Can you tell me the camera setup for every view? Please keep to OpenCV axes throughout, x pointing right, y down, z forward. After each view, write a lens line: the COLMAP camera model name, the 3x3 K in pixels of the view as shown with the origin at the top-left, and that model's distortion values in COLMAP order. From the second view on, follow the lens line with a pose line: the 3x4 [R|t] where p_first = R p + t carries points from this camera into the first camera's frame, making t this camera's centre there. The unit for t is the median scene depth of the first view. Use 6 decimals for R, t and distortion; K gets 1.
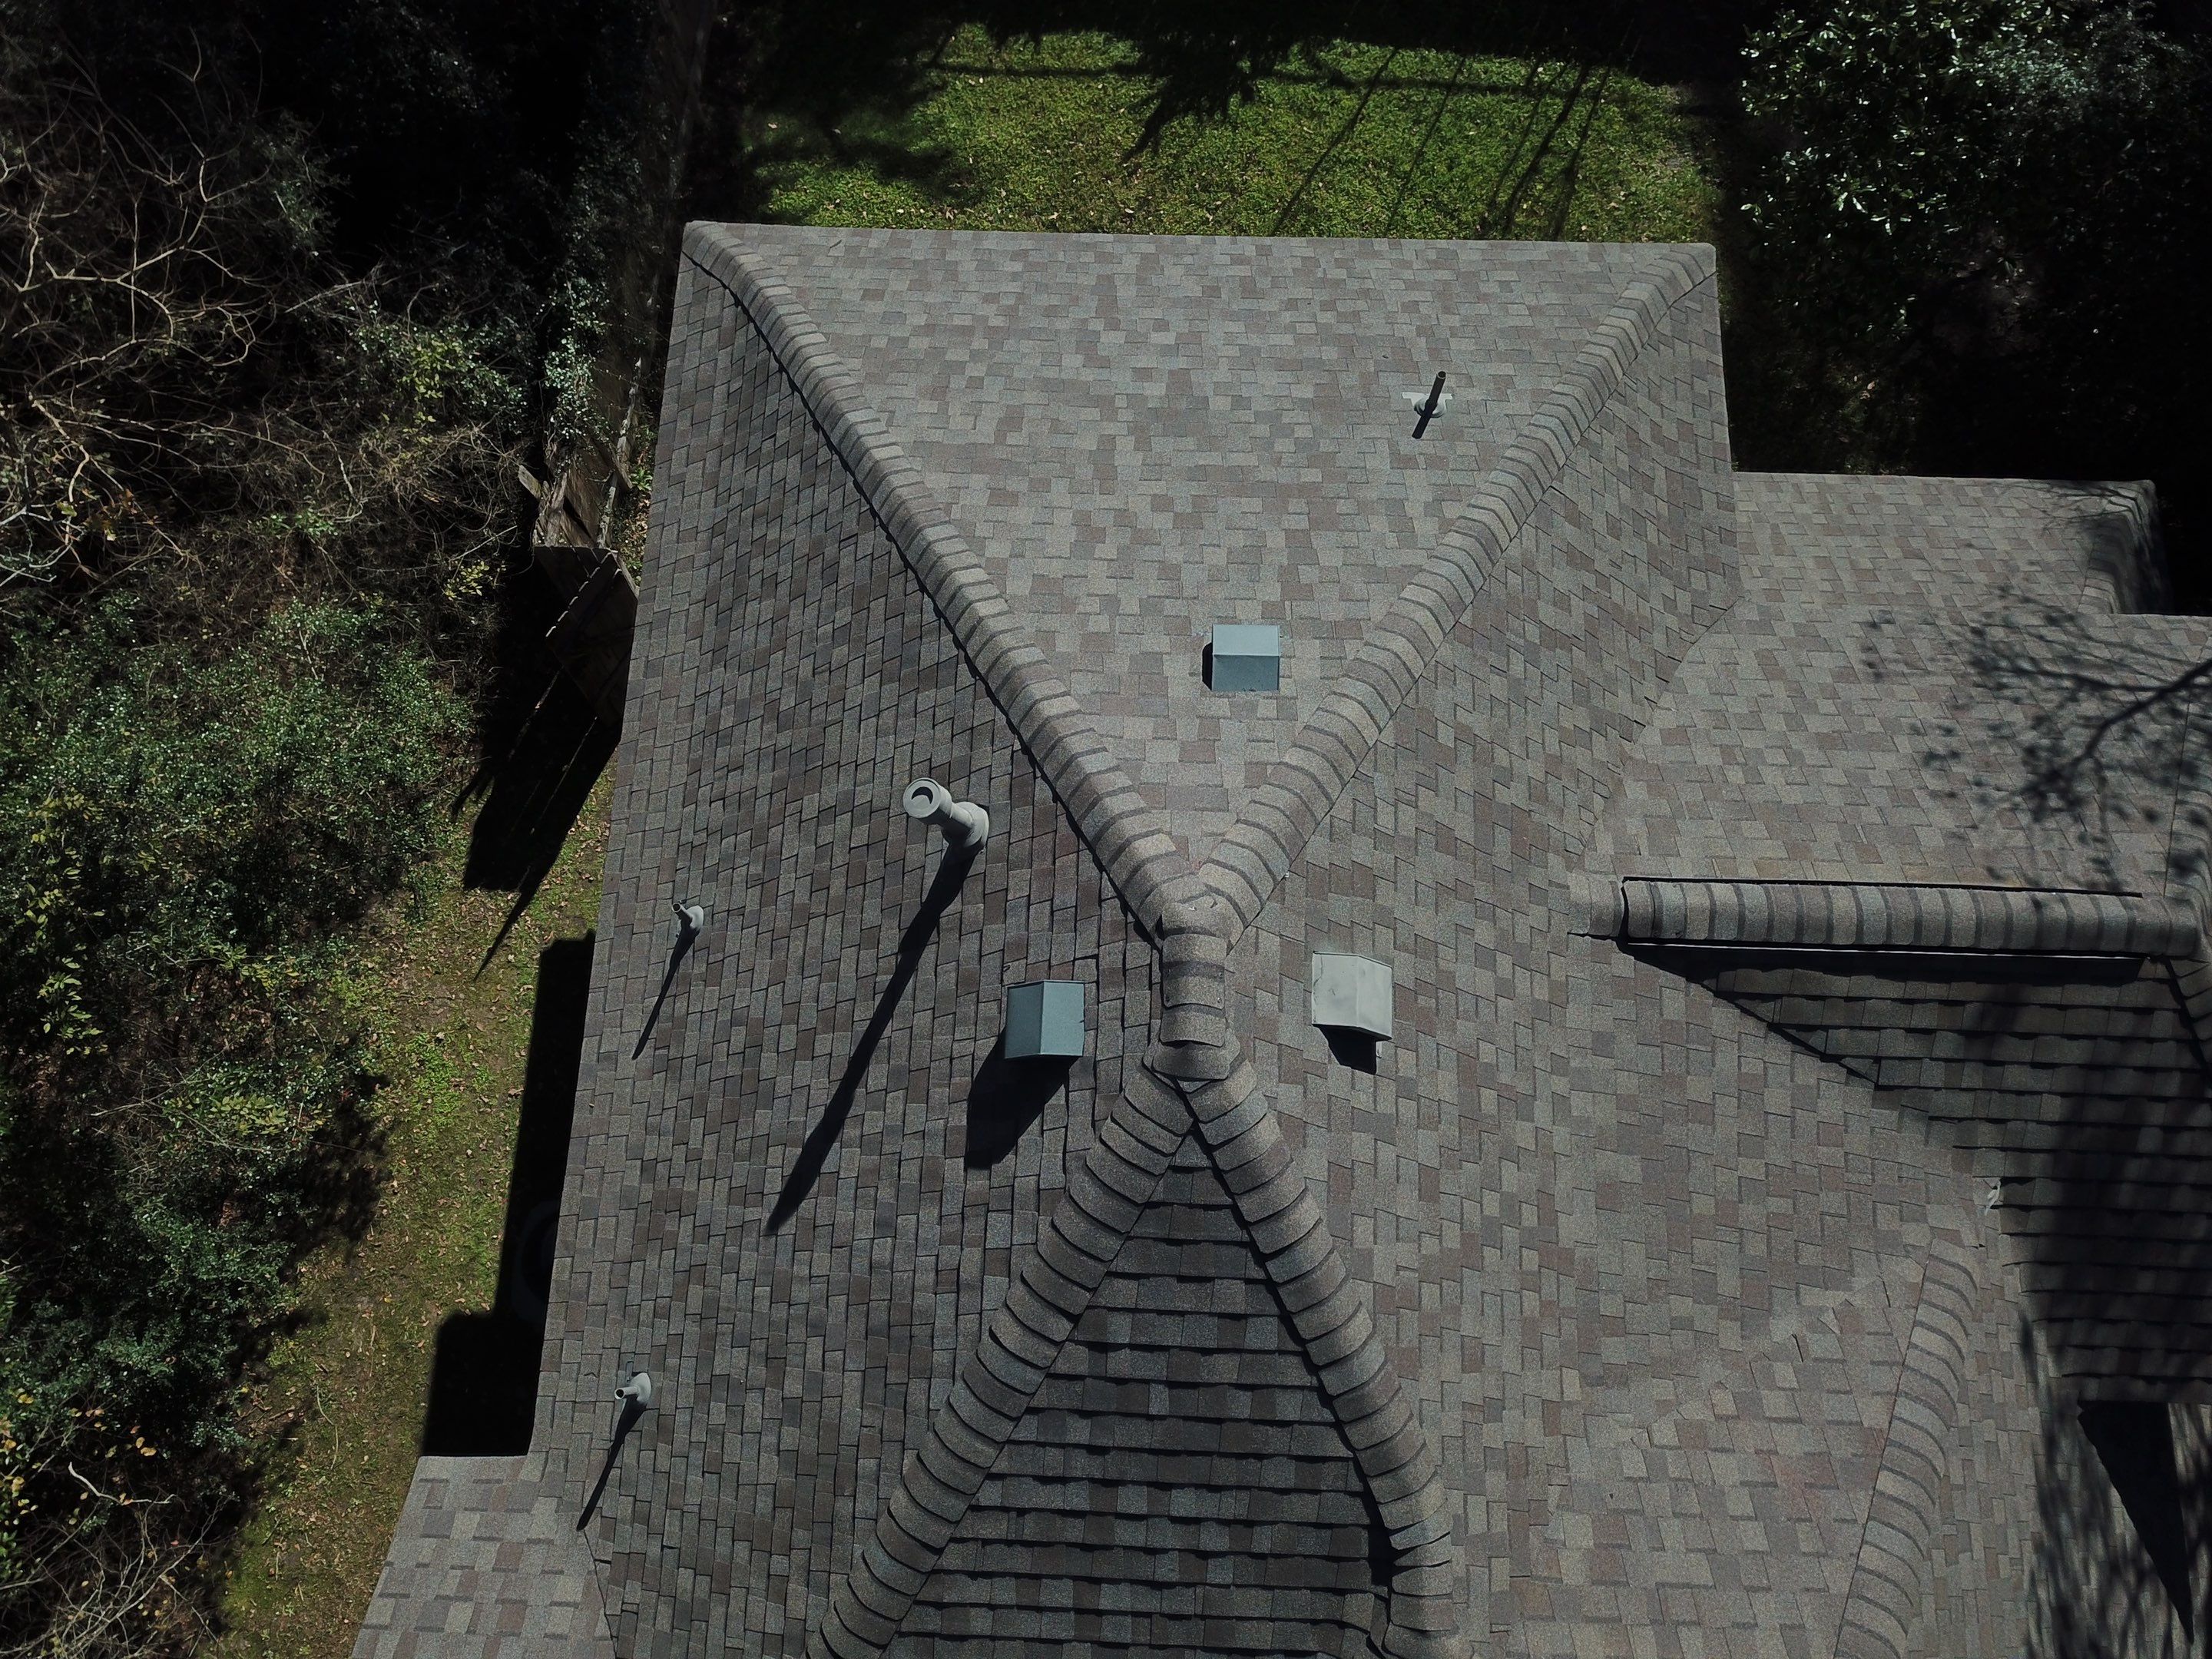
lens RADIAL K [[1689.9, 0, 1097.4], [0, 1689.9, 826.4], [0, 0, 1]] dist [0.016161, -0.013872]
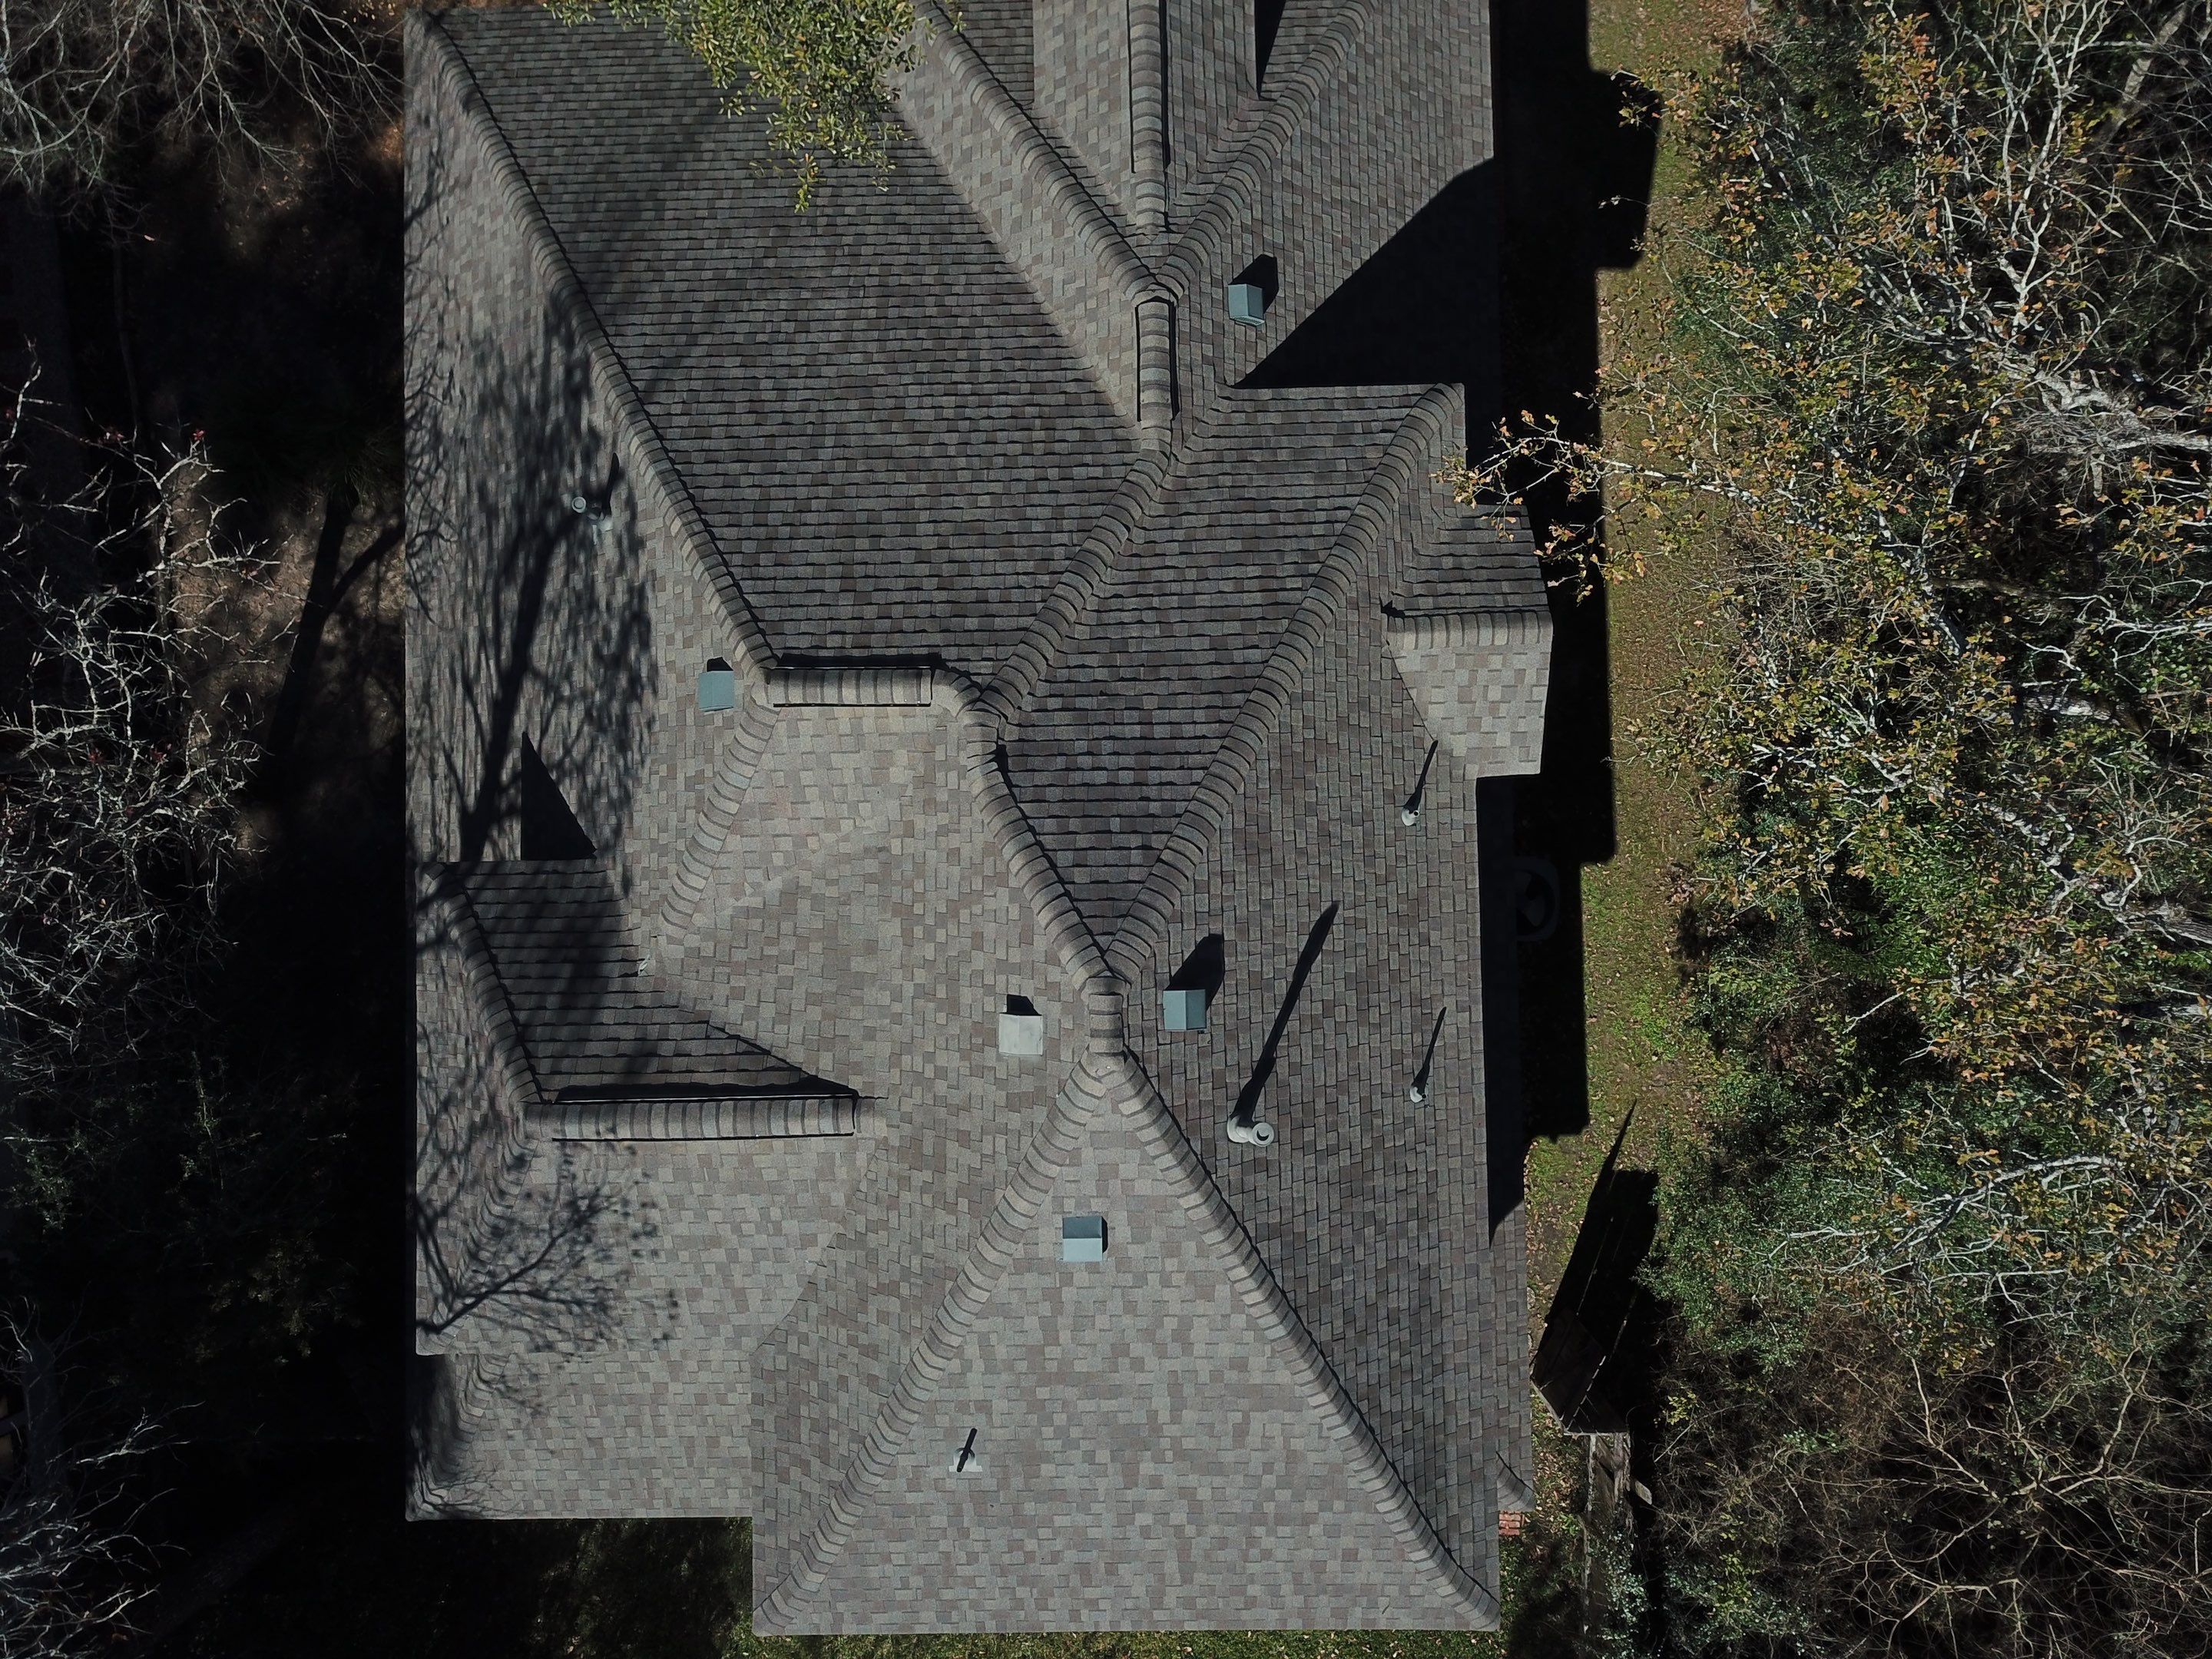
lens RADIAL K [[1707.0, 0, 1112.2], [0, 1707.0, 823.2], [0, 0, 1]] dist [0.132432, -0.352785]
pose [[-0.997794, 0.057472, 0.033229, -0.021031], [-0.043044, -0.941141, 0.335264, -0.261283], [0.050541, 0.333094, 0.941538, -0.699191]]
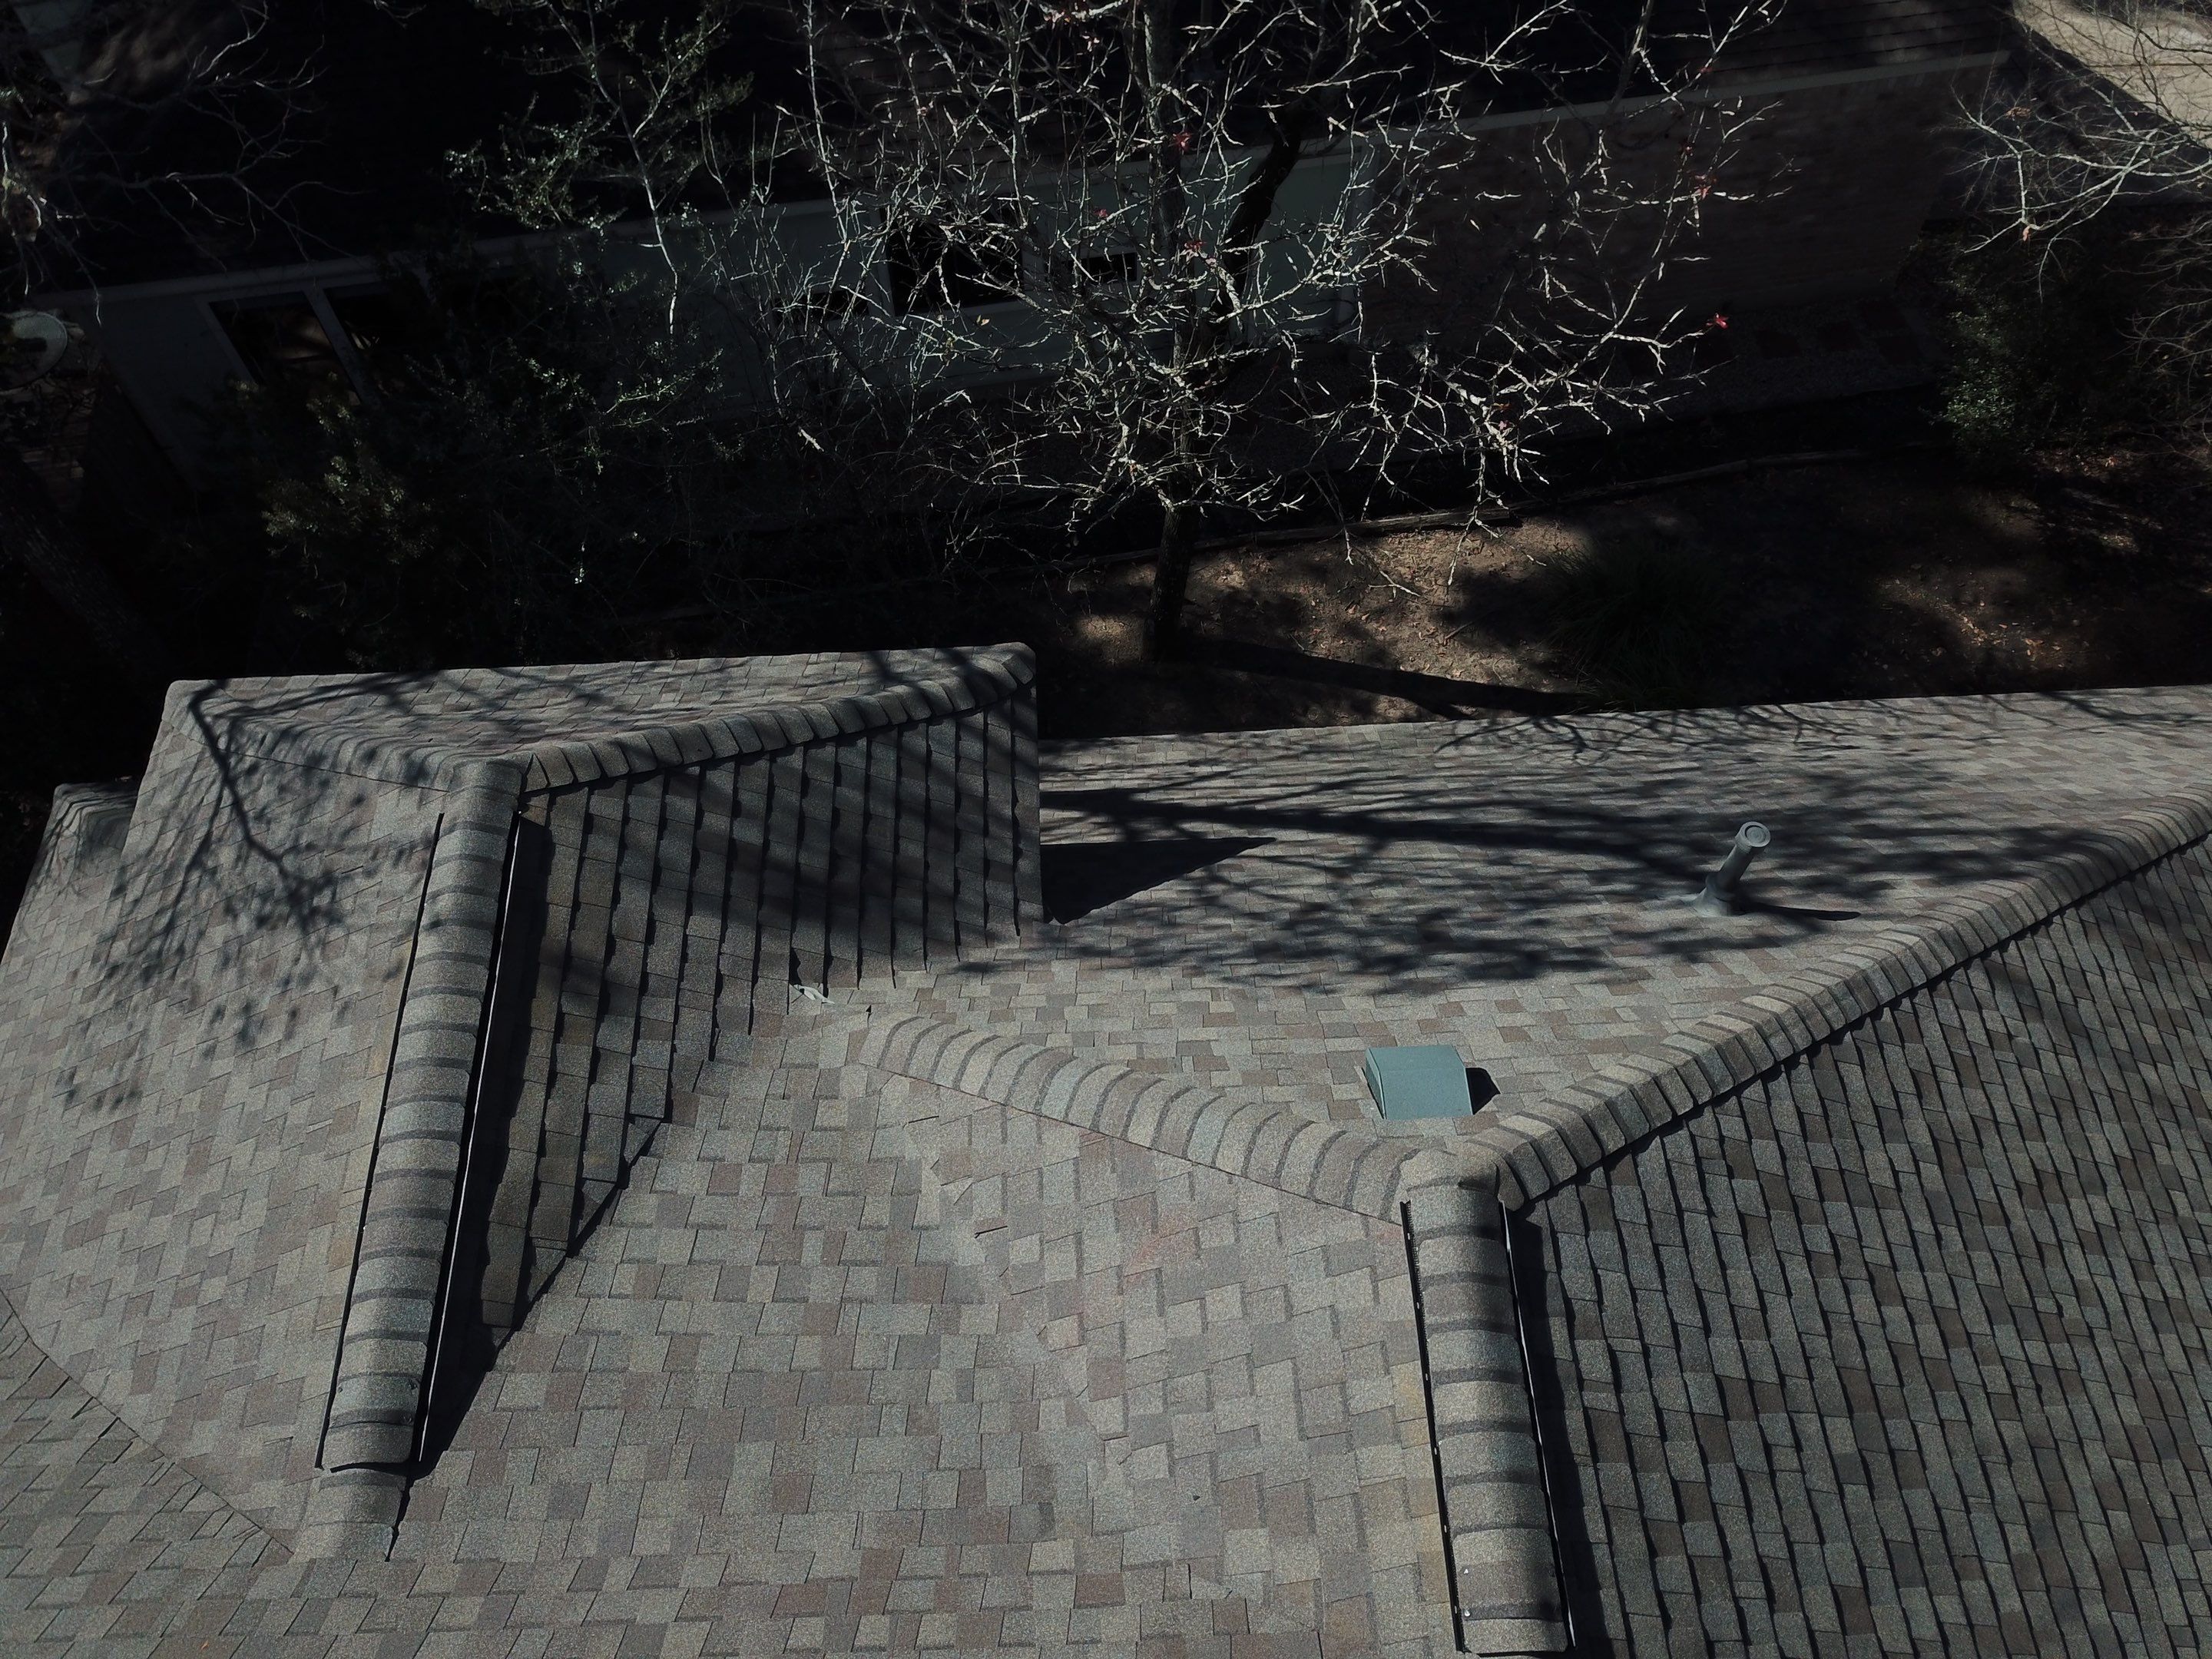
lens RADIAL K [[1689.9, 0, 1097.4], [0, 1689.9, 826.4], [0, 0, 1]] dist [0.016161, -0.013872]
pose [[-0.081346, -0.841135, 0.534672, 0.142800], [0.958009, 0.082005, 0.274762, 0.119217], [-0.274958, 0.534571, 0.799144, 0.254951]]
